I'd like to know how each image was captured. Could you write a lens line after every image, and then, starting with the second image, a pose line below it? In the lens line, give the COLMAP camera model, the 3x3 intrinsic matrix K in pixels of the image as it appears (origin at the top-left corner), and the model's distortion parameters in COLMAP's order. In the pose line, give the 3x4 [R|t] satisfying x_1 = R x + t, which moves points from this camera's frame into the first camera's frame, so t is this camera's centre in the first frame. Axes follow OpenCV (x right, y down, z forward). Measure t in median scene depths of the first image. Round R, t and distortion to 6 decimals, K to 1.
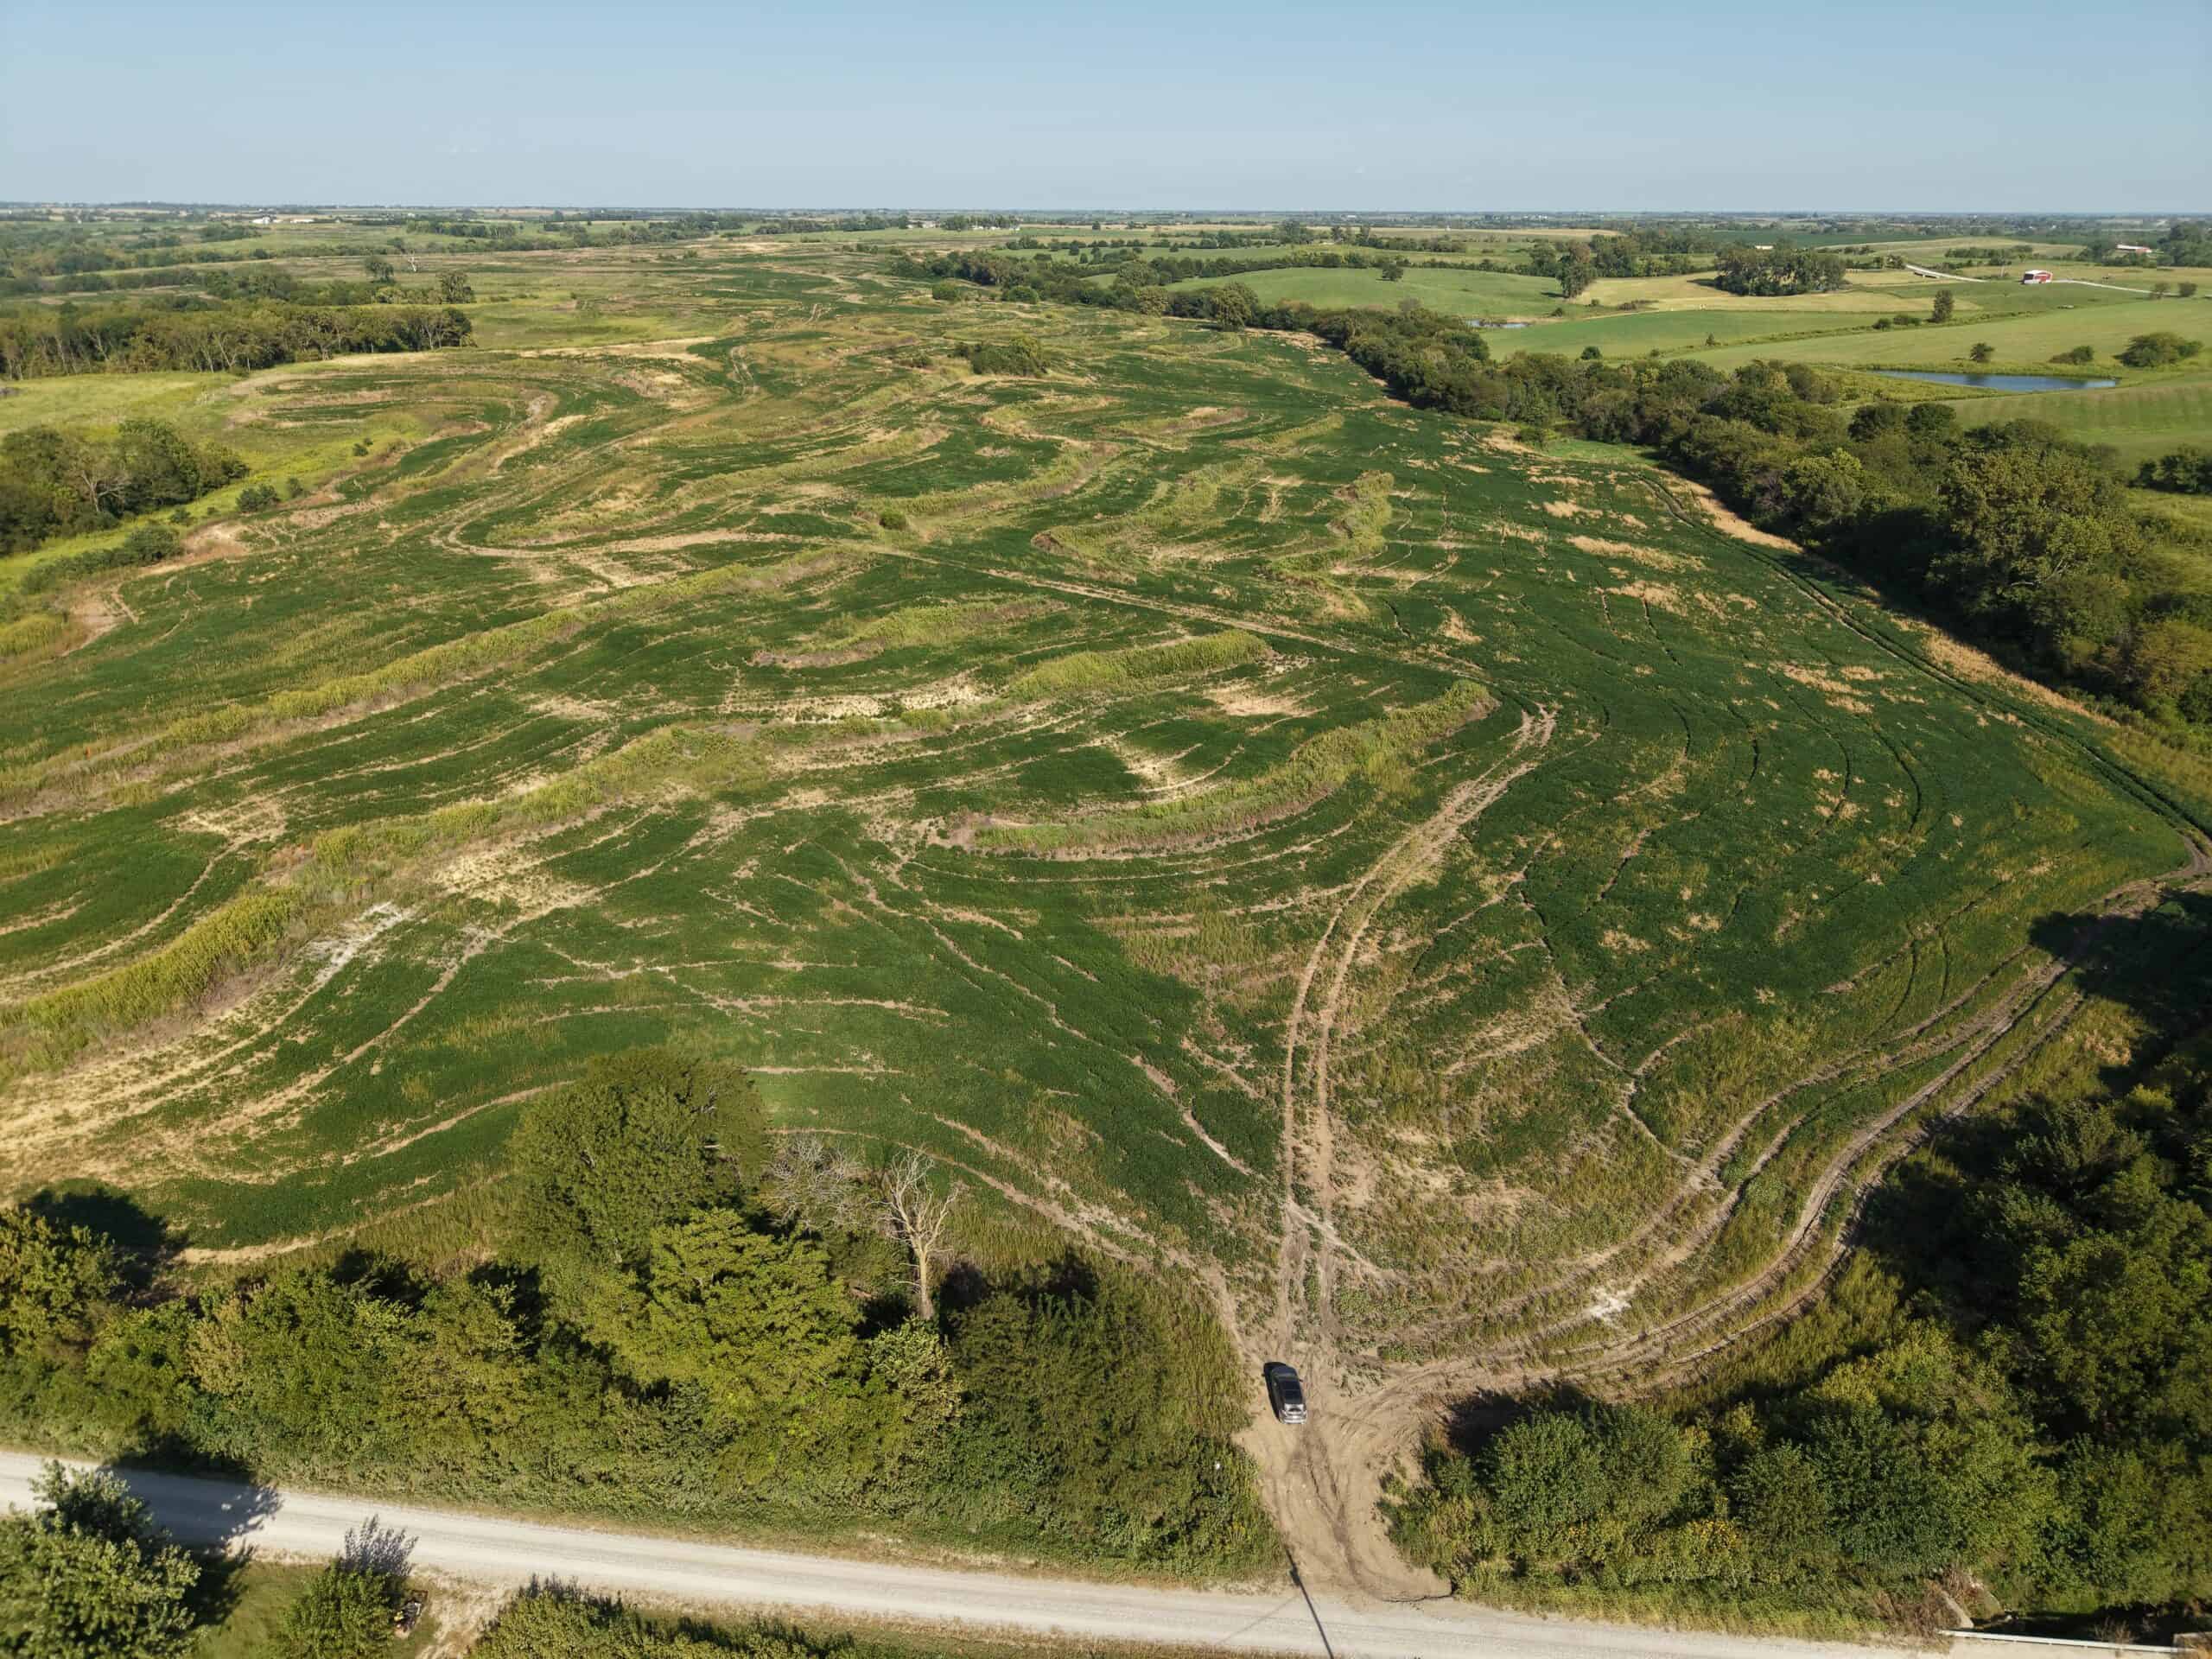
lens RADIAL K [[1495.3, 0, 1099.8], [0, 1495.3, 826.8], [0, 0, 1]] dist [0.023419, -0.018830]
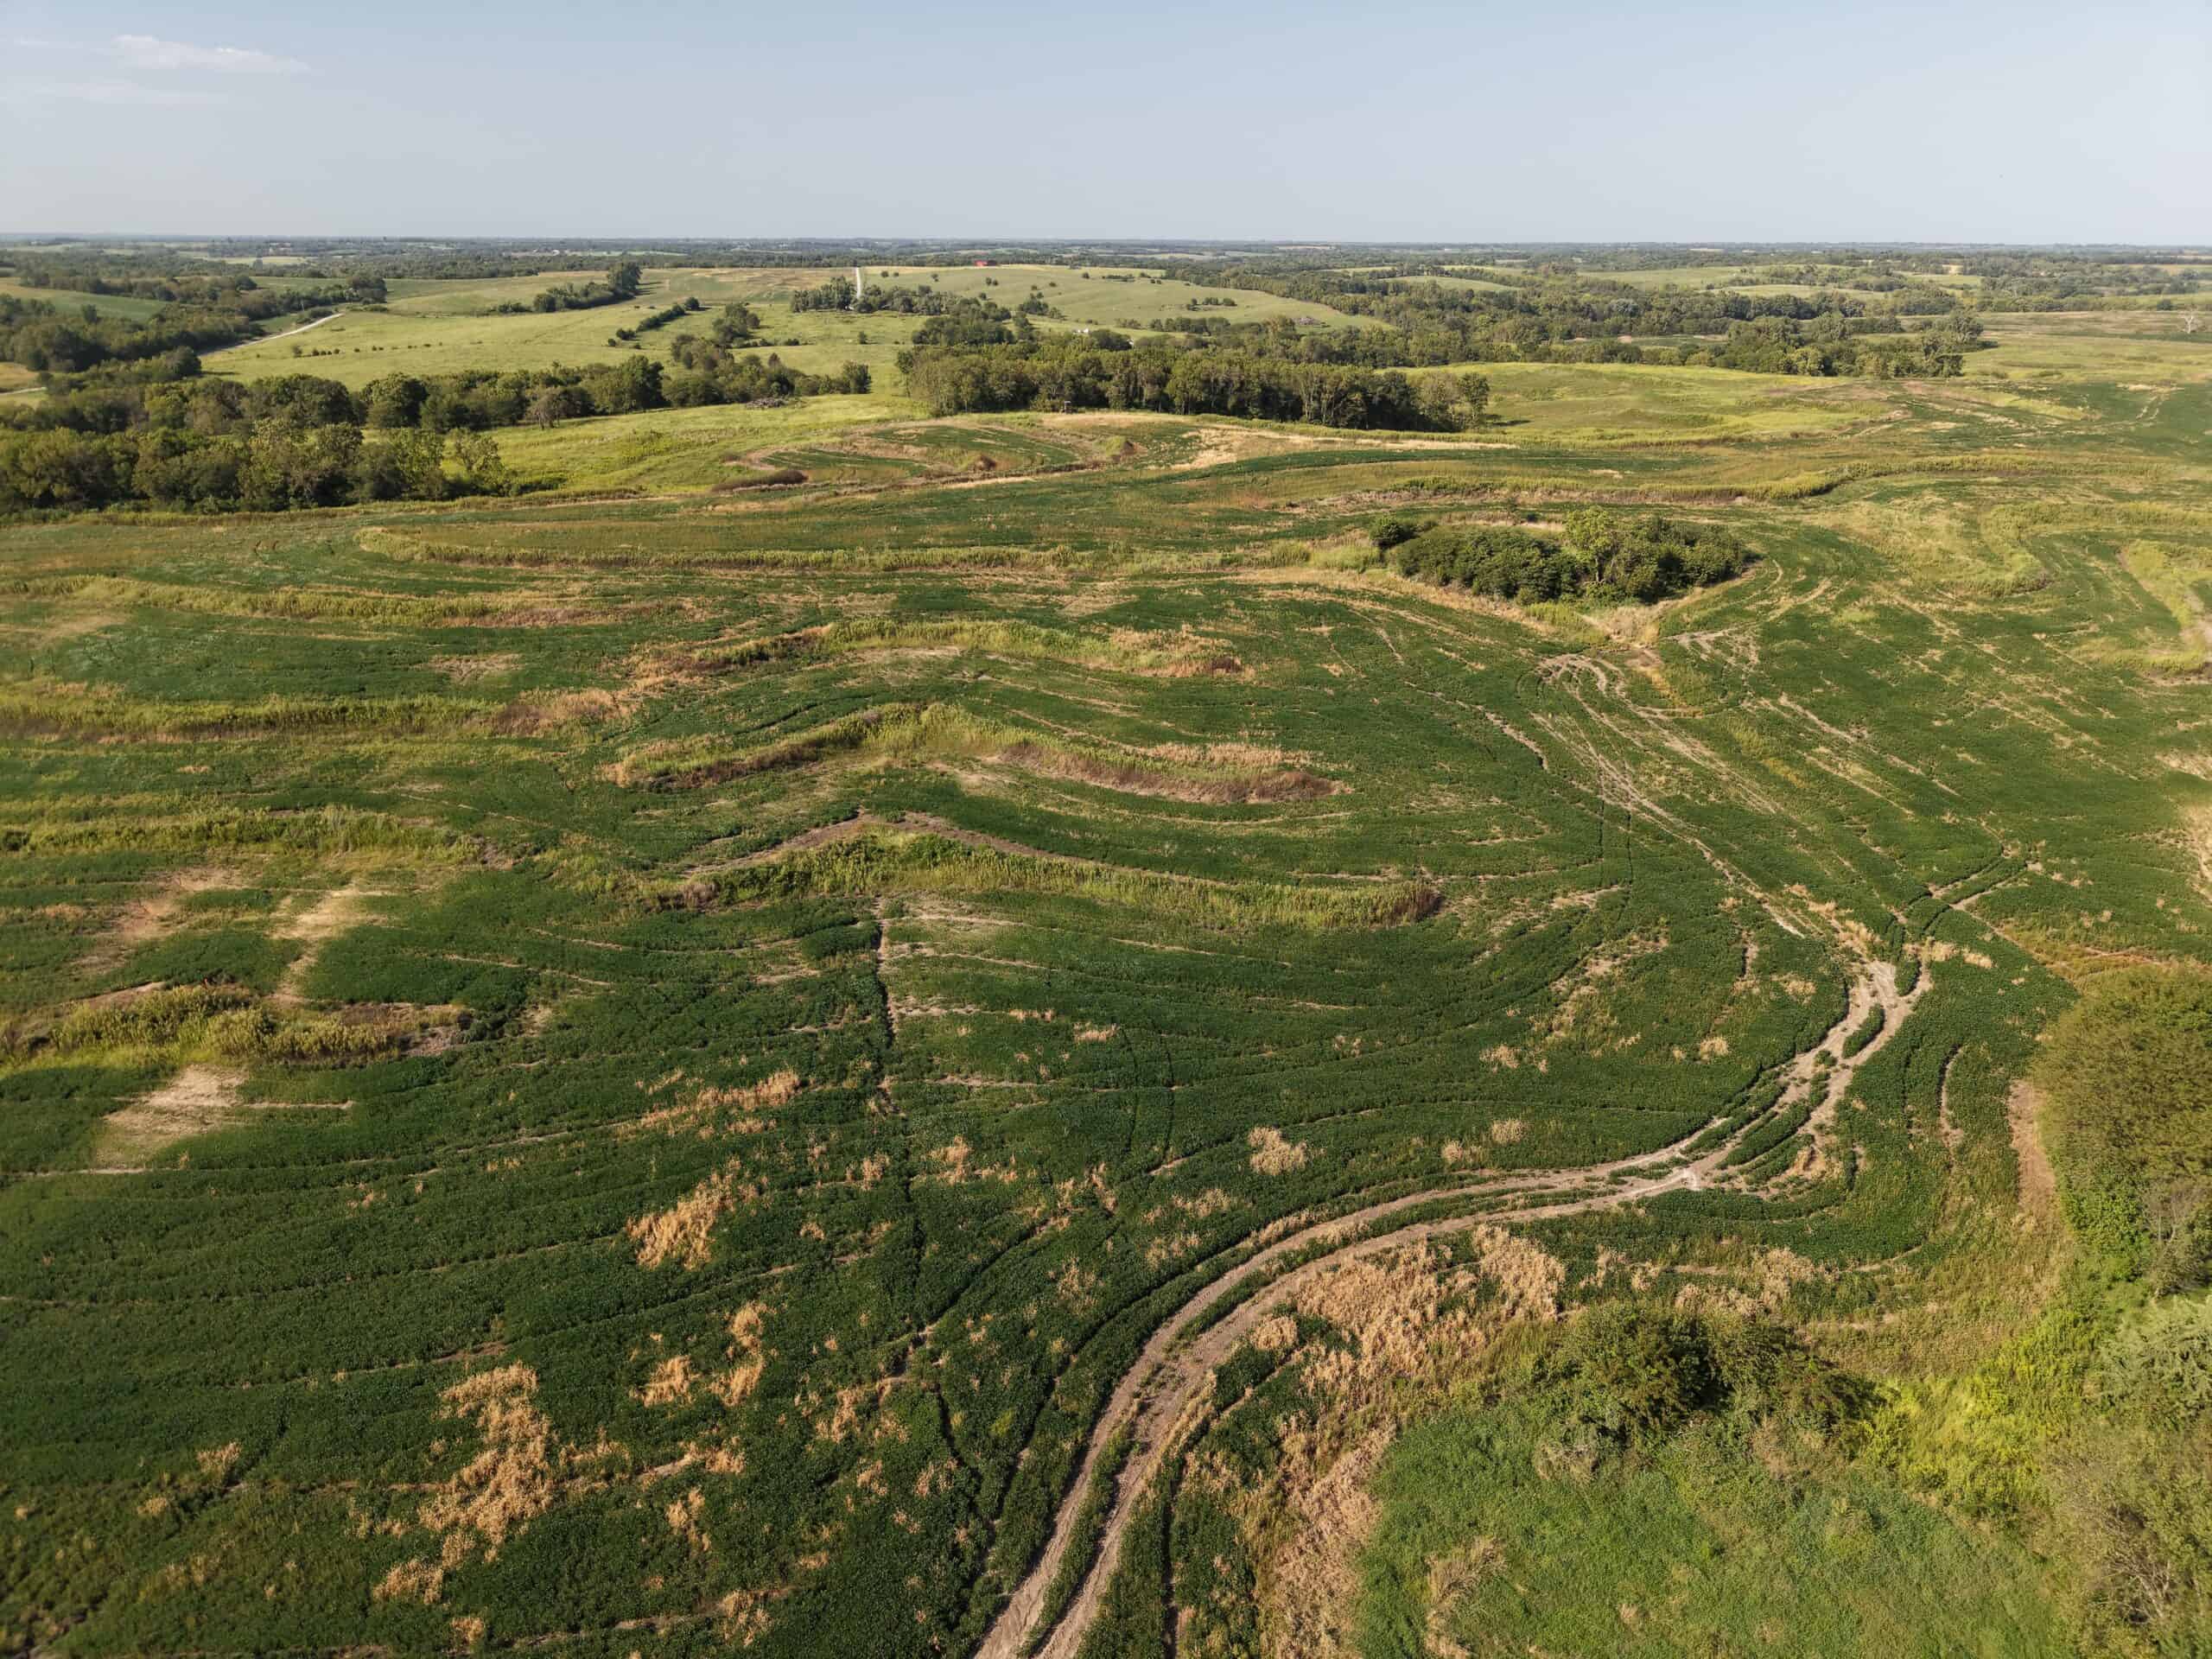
lens RADIAL K [[1495.3, 0, 1095.4], [0, 1495.3, 808.3], [0, 0, 1]] dist [0.023419, -0.018830]
pose [[0.253045, 0.344171, -0.904165, 1.159106], [-0.375933, 0.896118, 0.235897, -0.941674], [0.891427, 0.280213, 0.356143, 2.270765]]
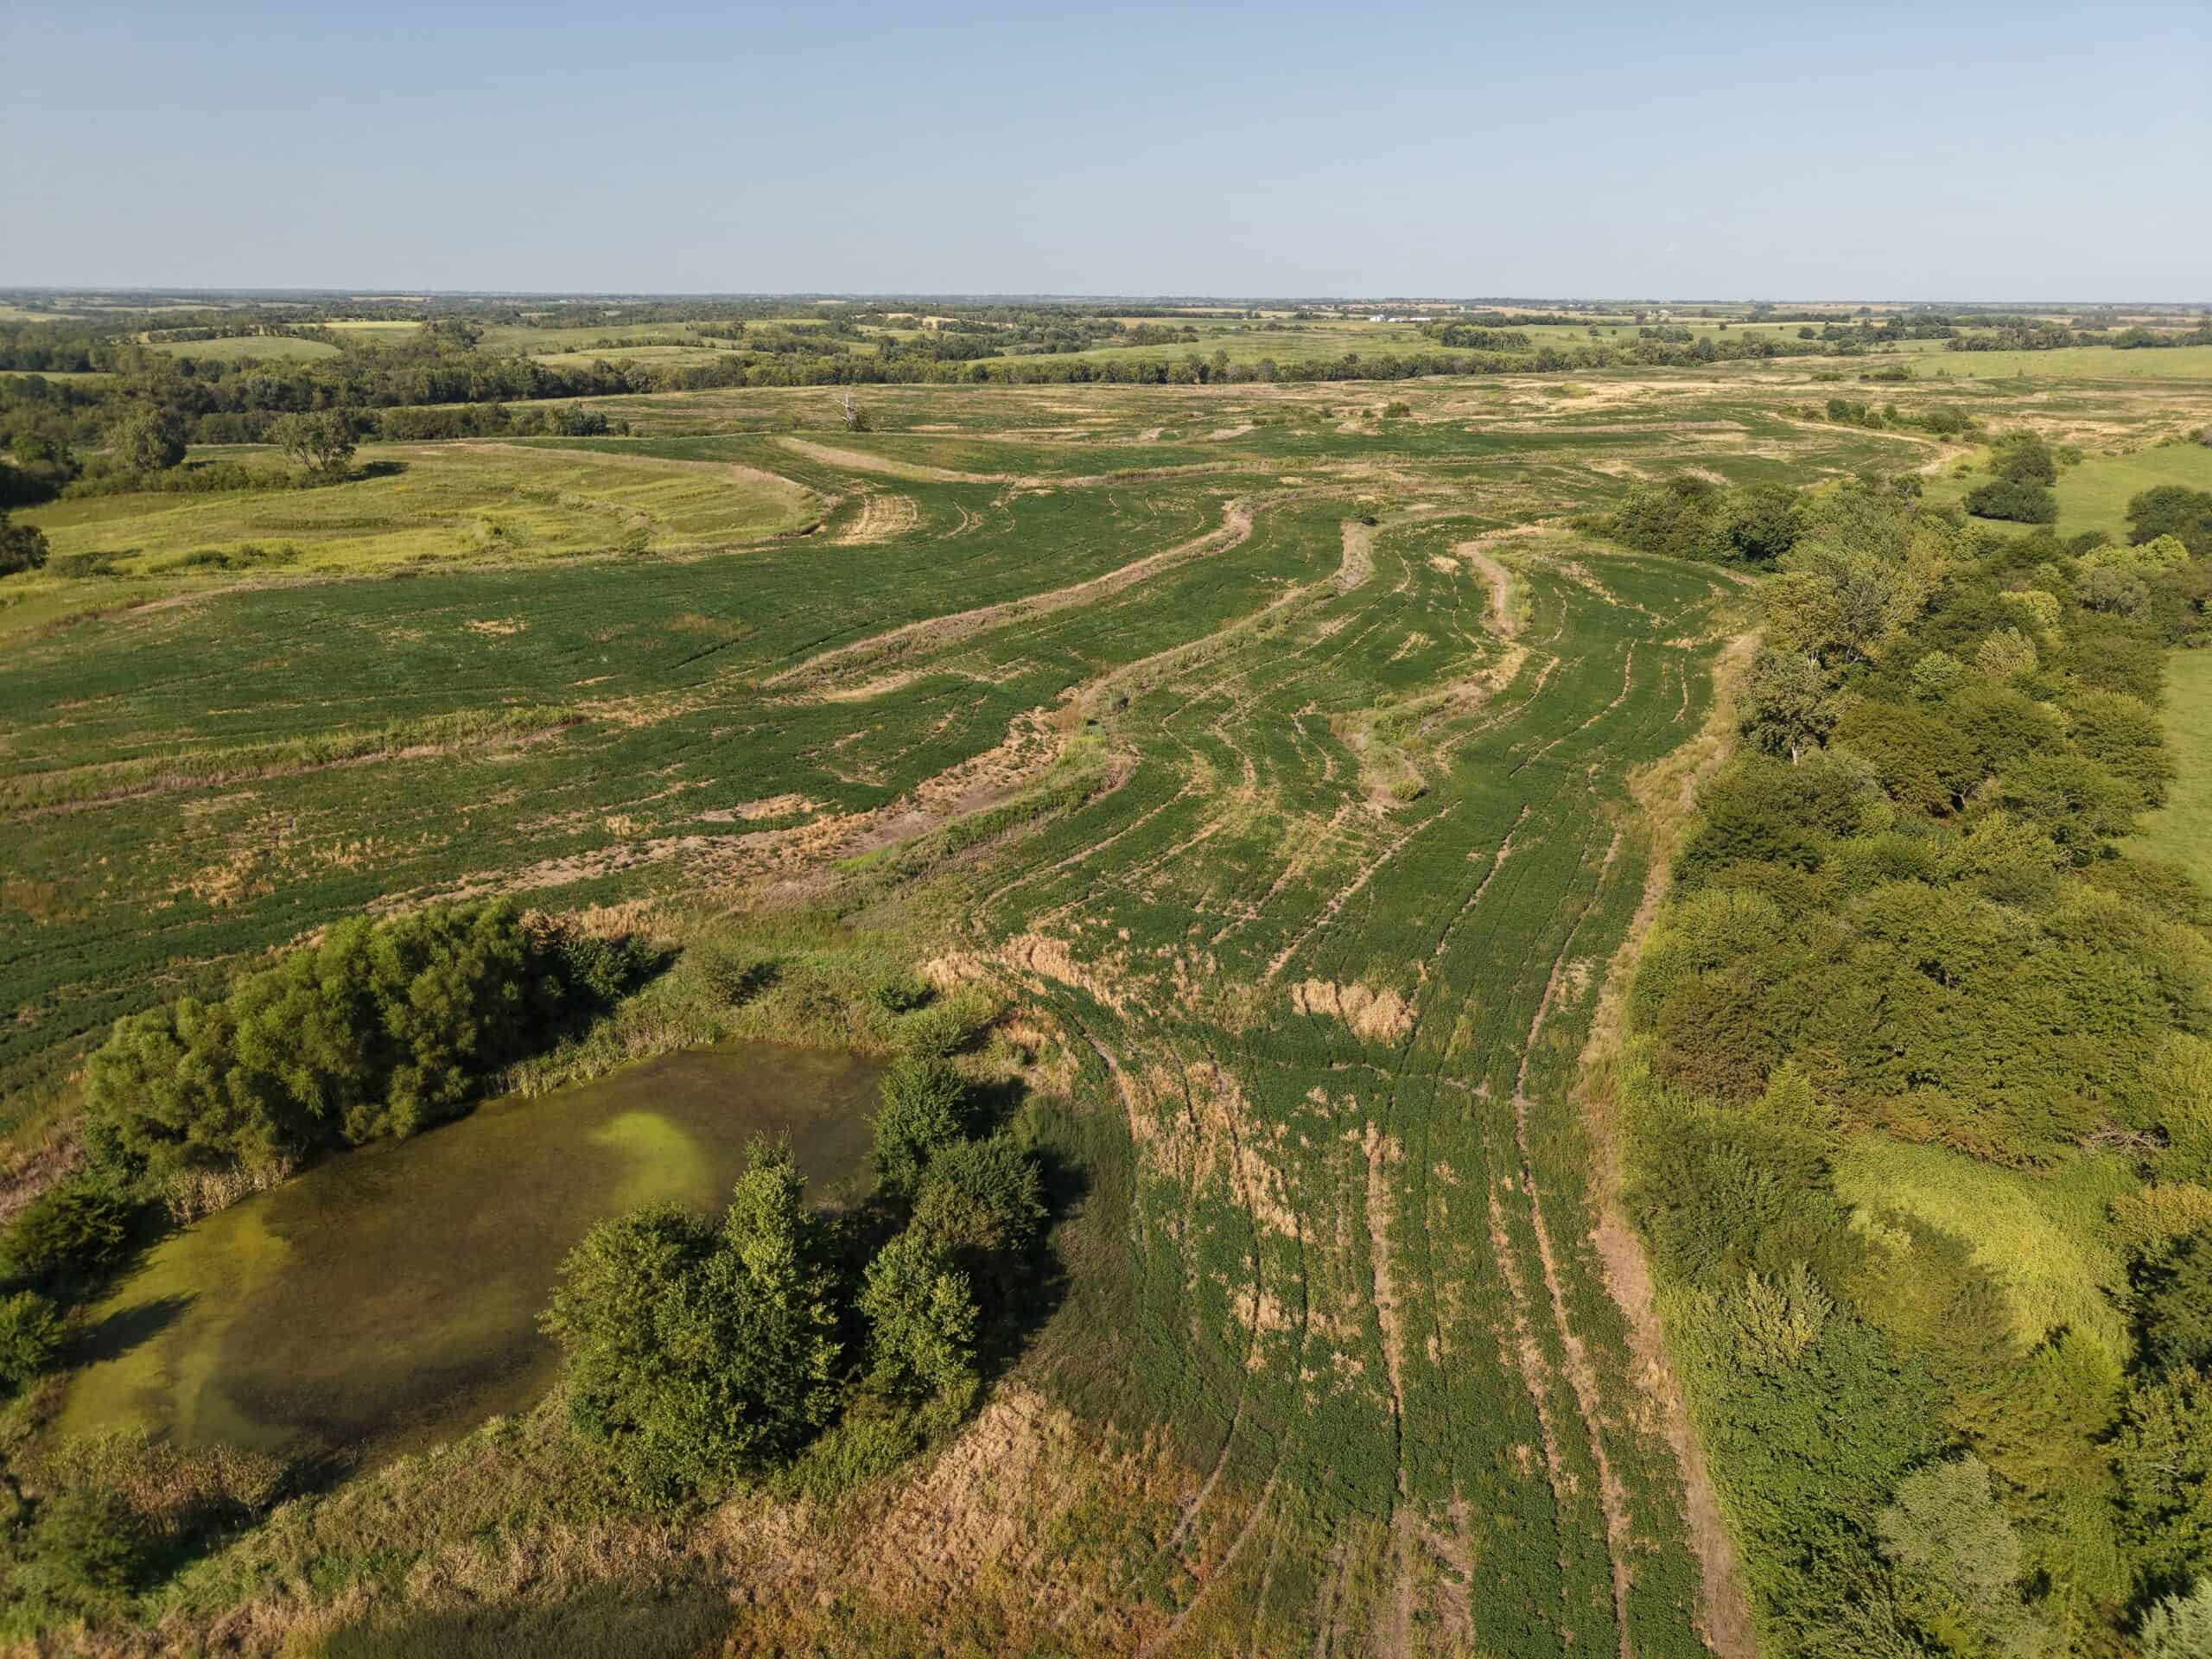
lens RADIAL K [[1495.3, 0, 1103.3], [0, 1495.3, 831.0], [0, 0, 1]] dist [0.023419, -0.018830]
pose [[0.675807, 0.250587, -0.693175, 0.109285], [-0.286383, 0.955817, 0.066326, -2.077609], [0.679168, 0.153690, 0.717711, 4.979514]]
